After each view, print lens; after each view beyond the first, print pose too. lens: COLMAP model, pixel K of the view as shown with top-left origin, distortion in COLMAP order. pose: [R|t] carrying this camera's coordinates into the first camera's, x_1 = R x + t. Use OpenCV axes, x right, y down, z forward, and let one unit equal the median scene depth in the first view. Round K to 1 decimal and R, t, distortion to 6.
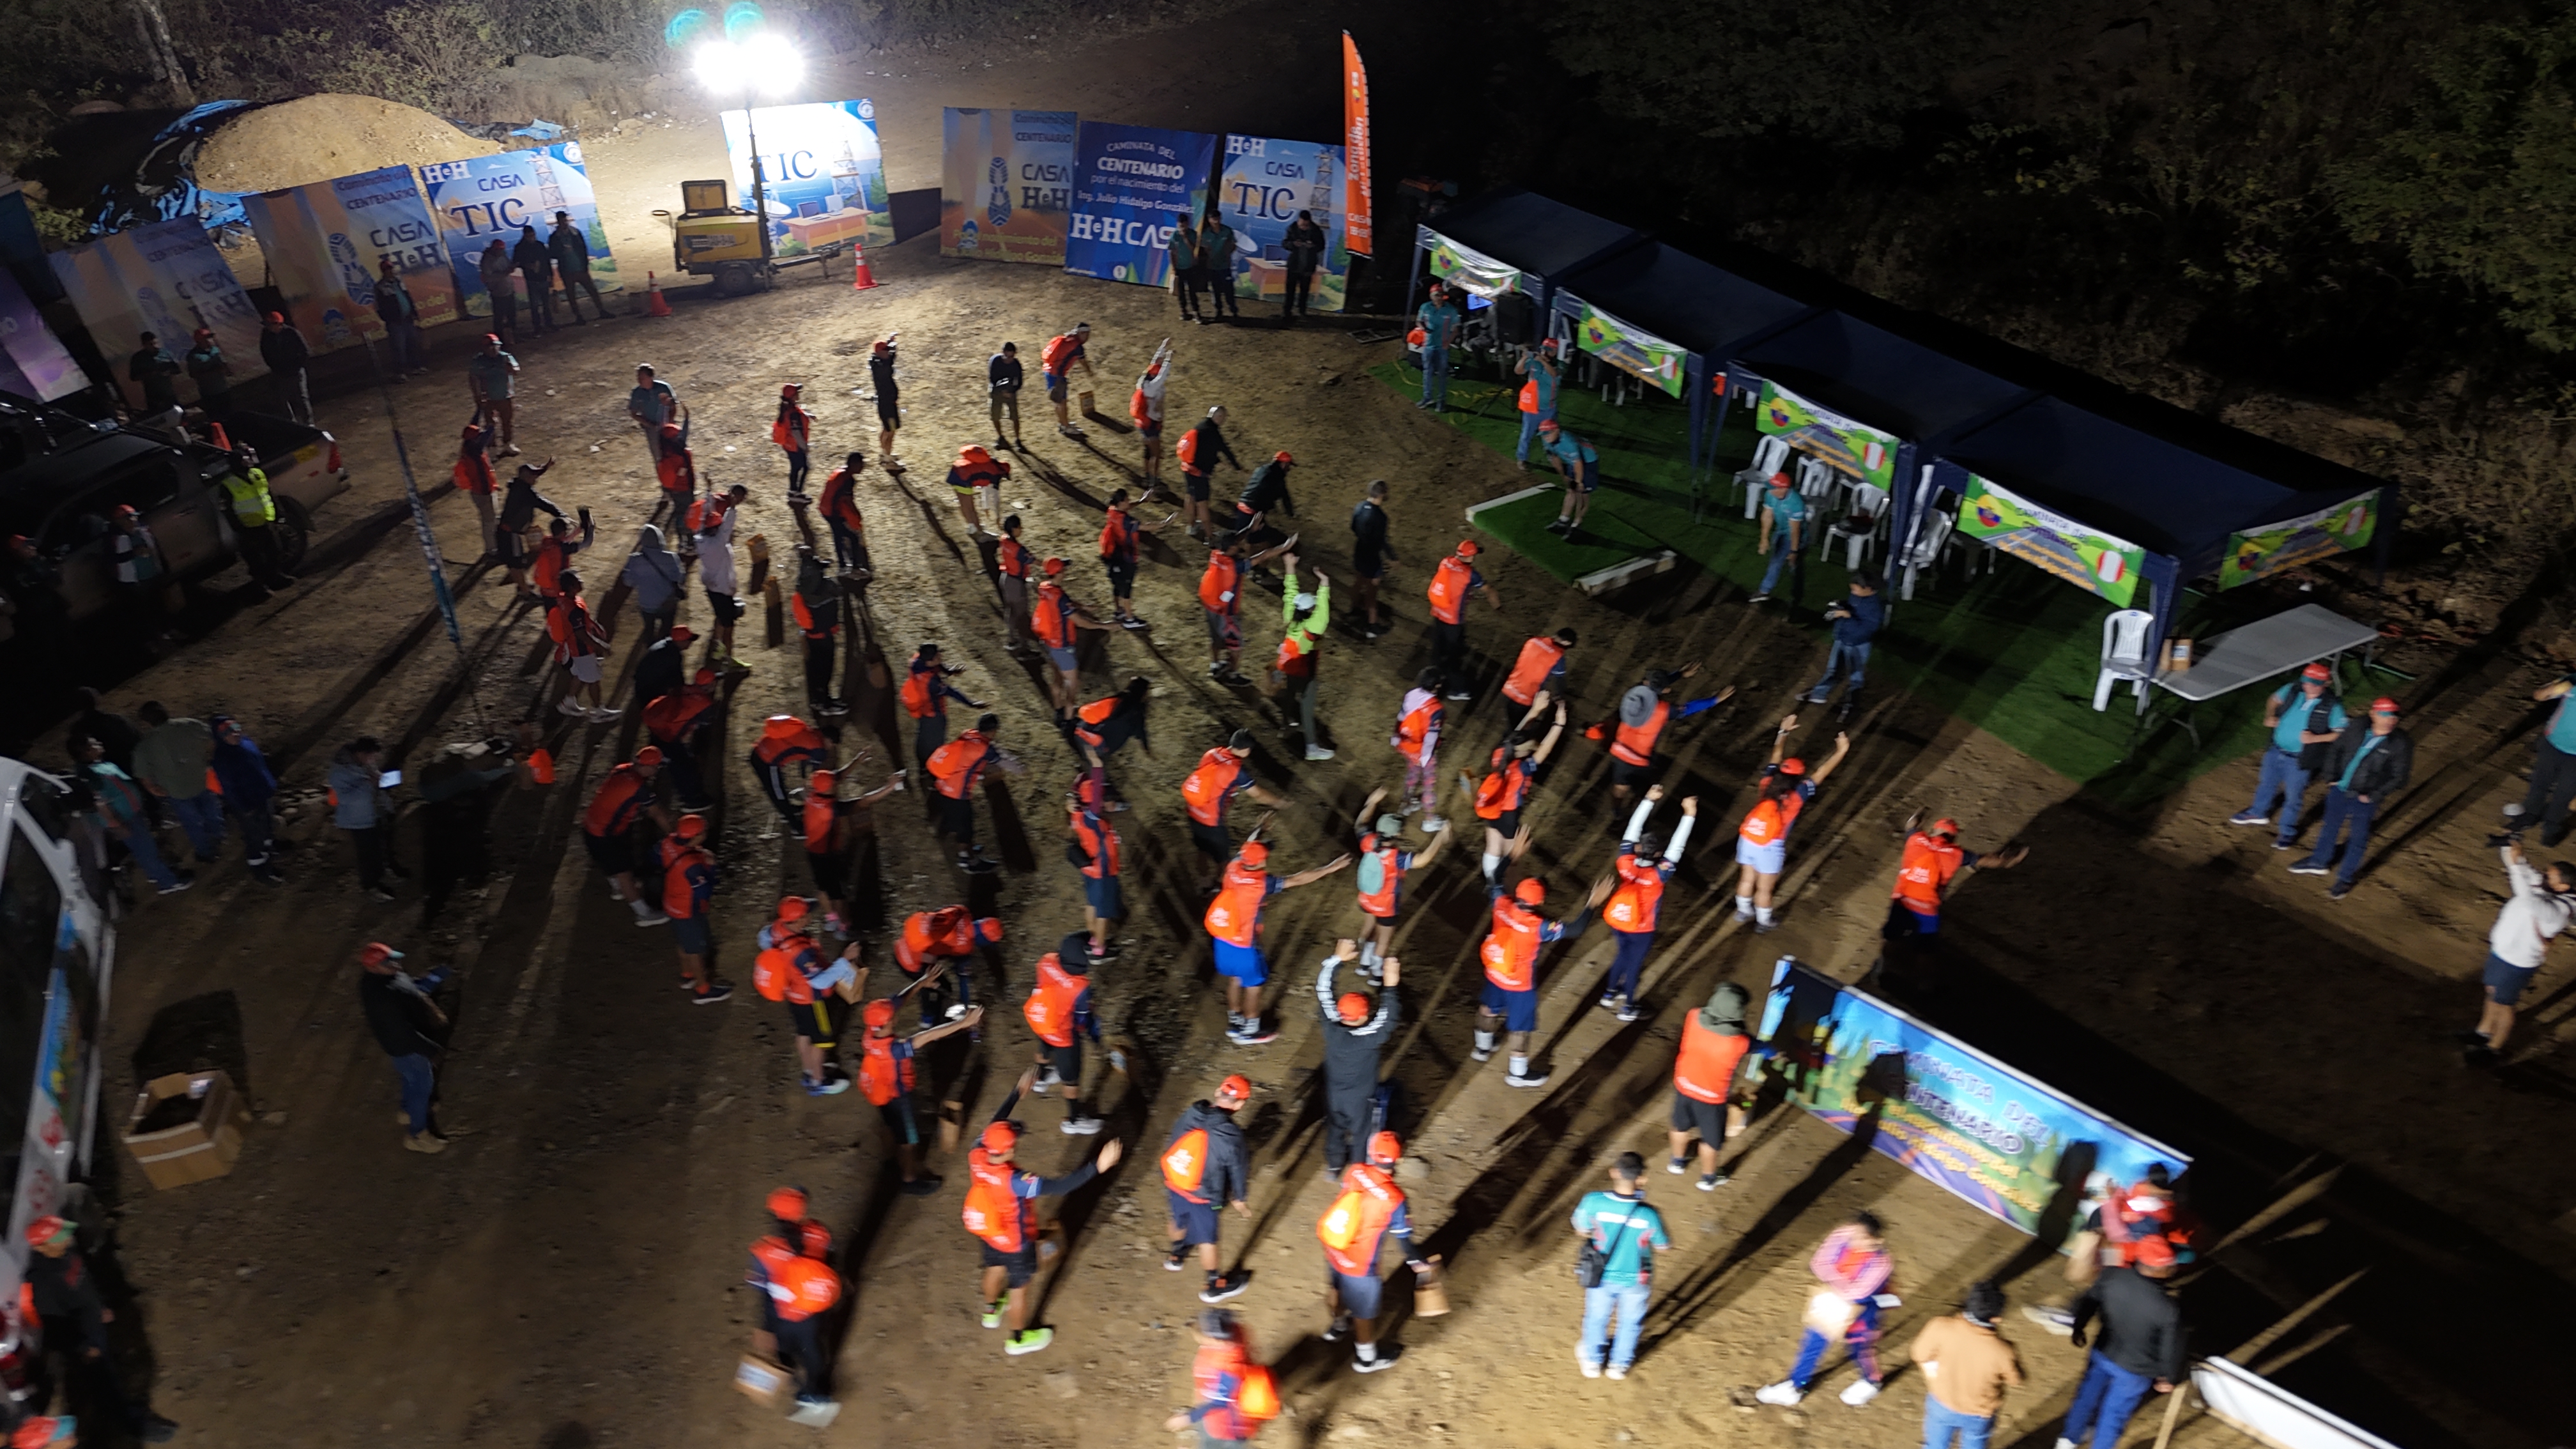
lens RADIAL K [[1932.0, 0, 1281.3], [0, 1932.0, 727.7], [0, 0, 1]] dist [0.052201, -0.040175]
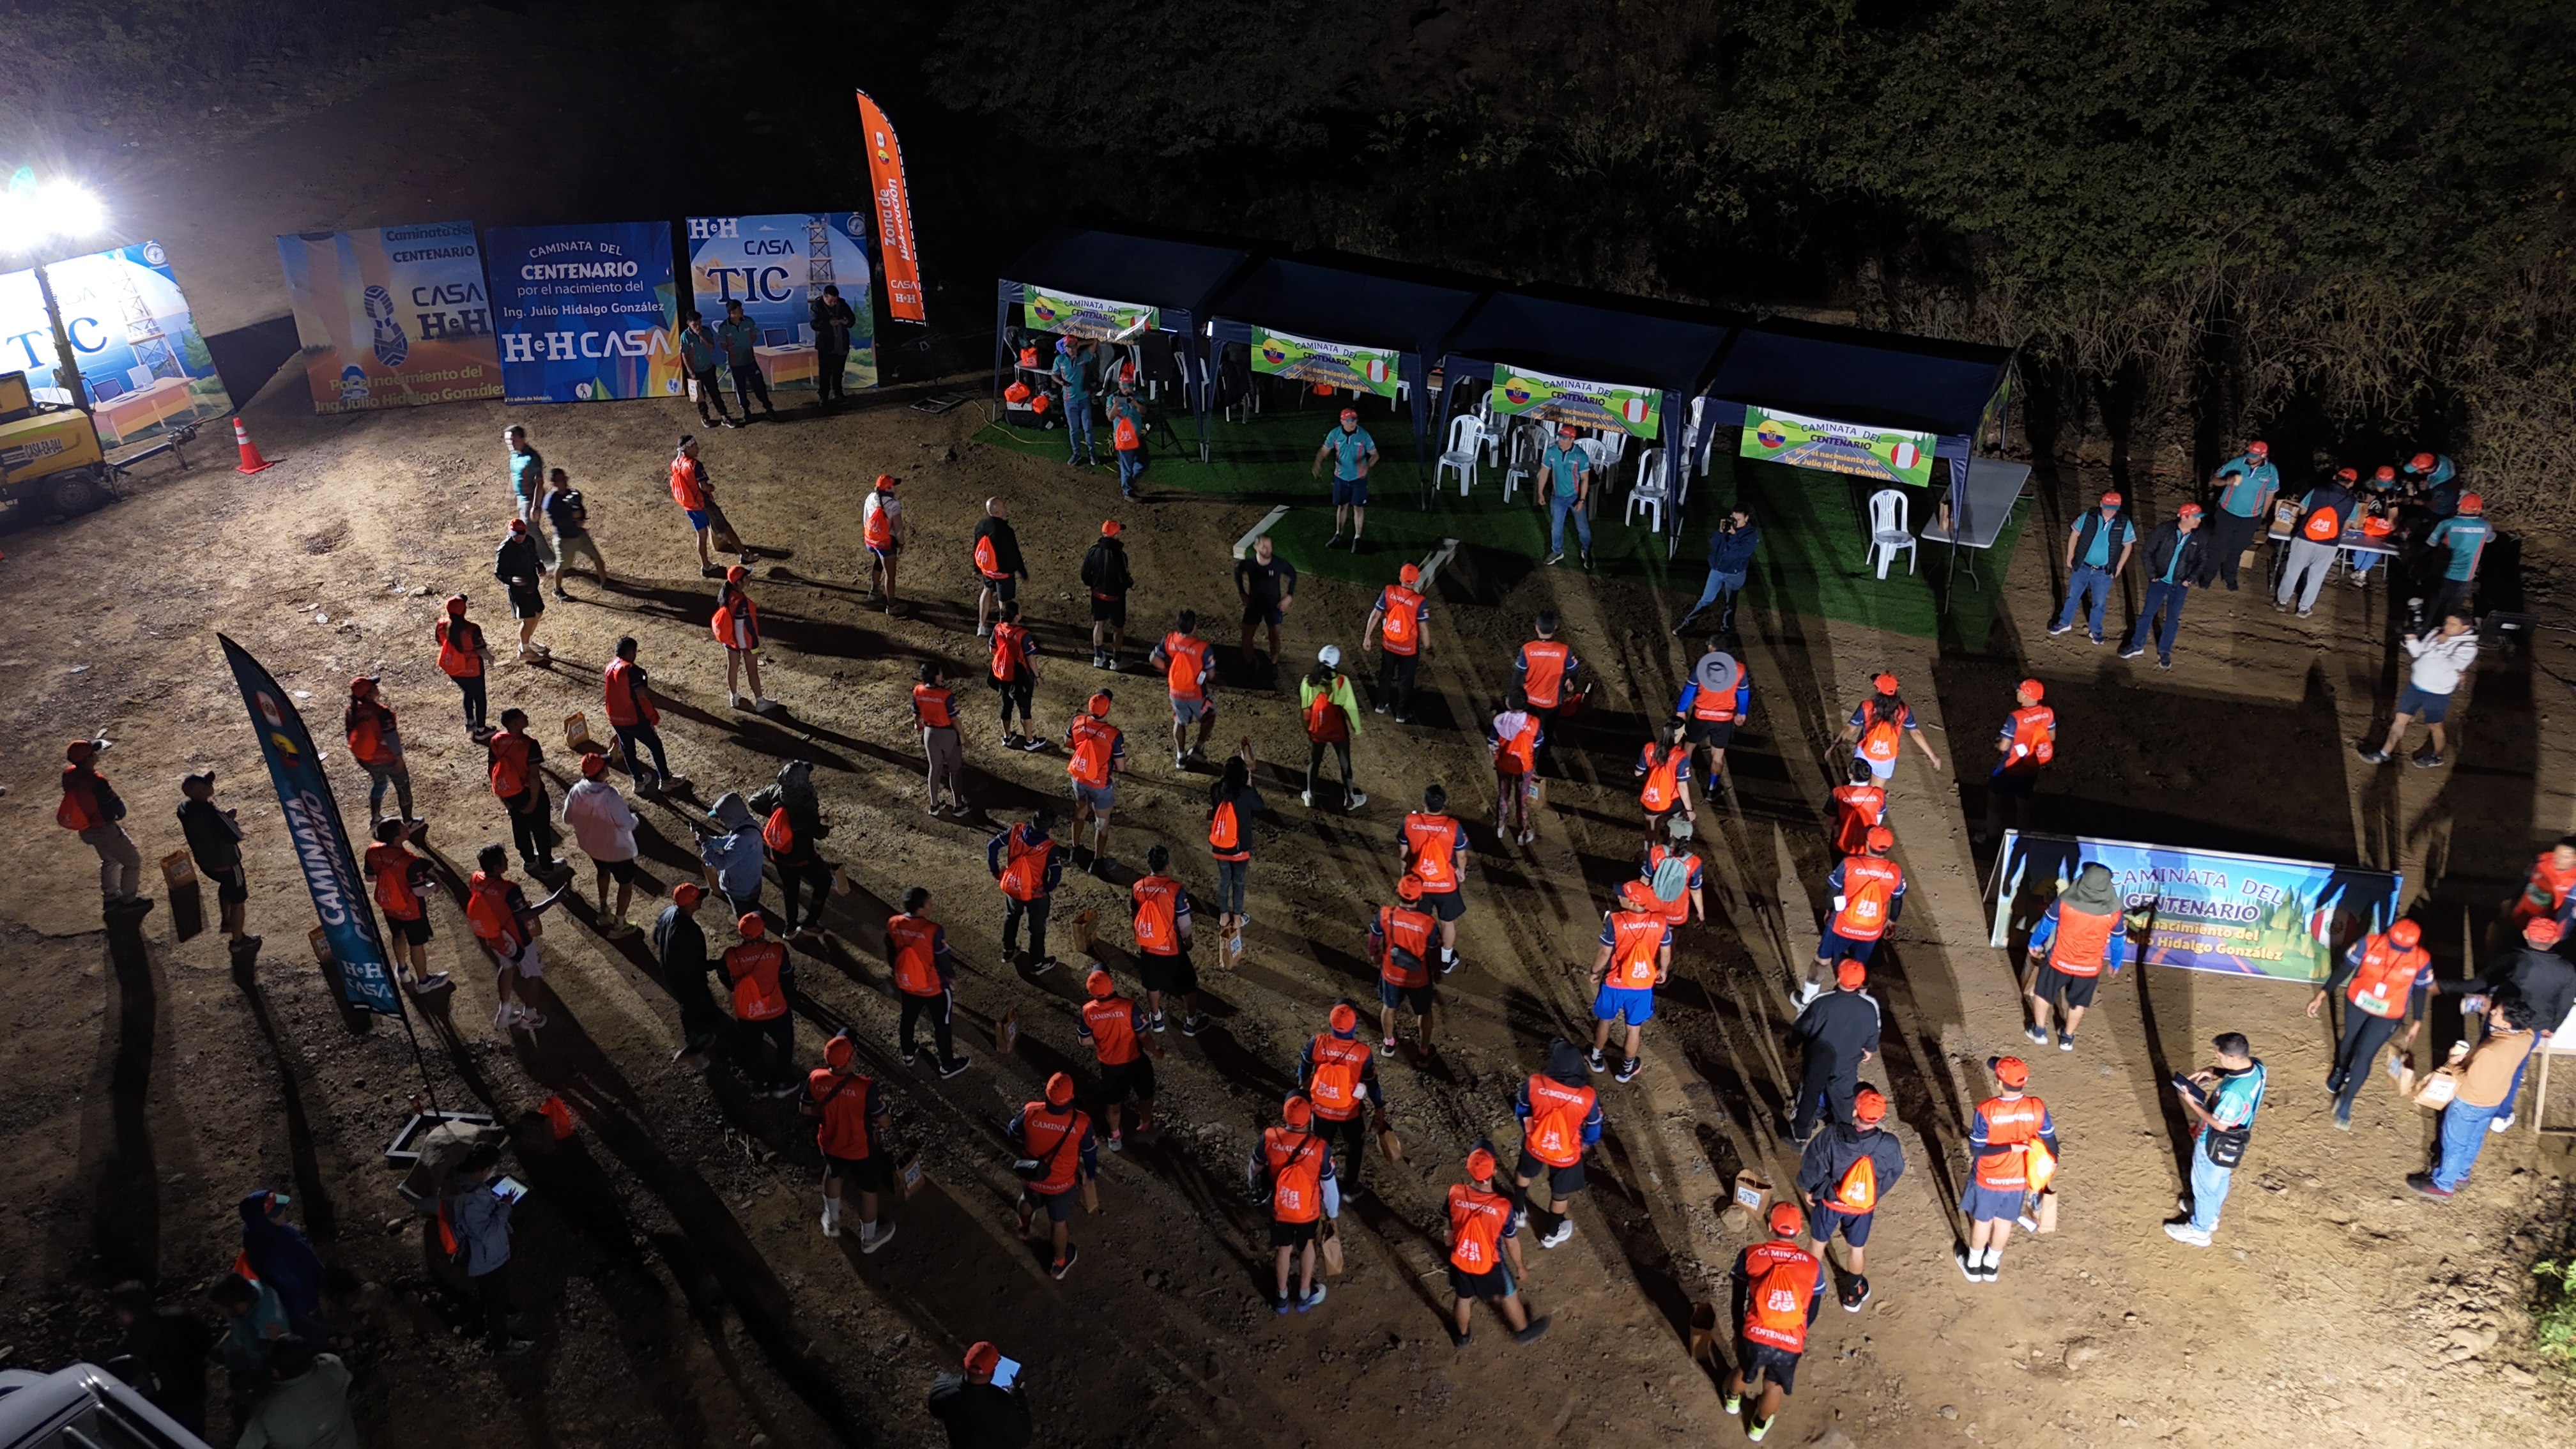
lens RADIAL K [[1932.0, 0, 1302.2], [0, 1932.0, 720.4], [0, 0, 1]] dist [0.052201, -0.040175]
pose [[0.822975, -0.272555, 0.498423, -0.303819], [0.277044, 0.958538, 0.066719, -0.064555], [-0.495942, 0.083177, 0.864363, 0.100933]]
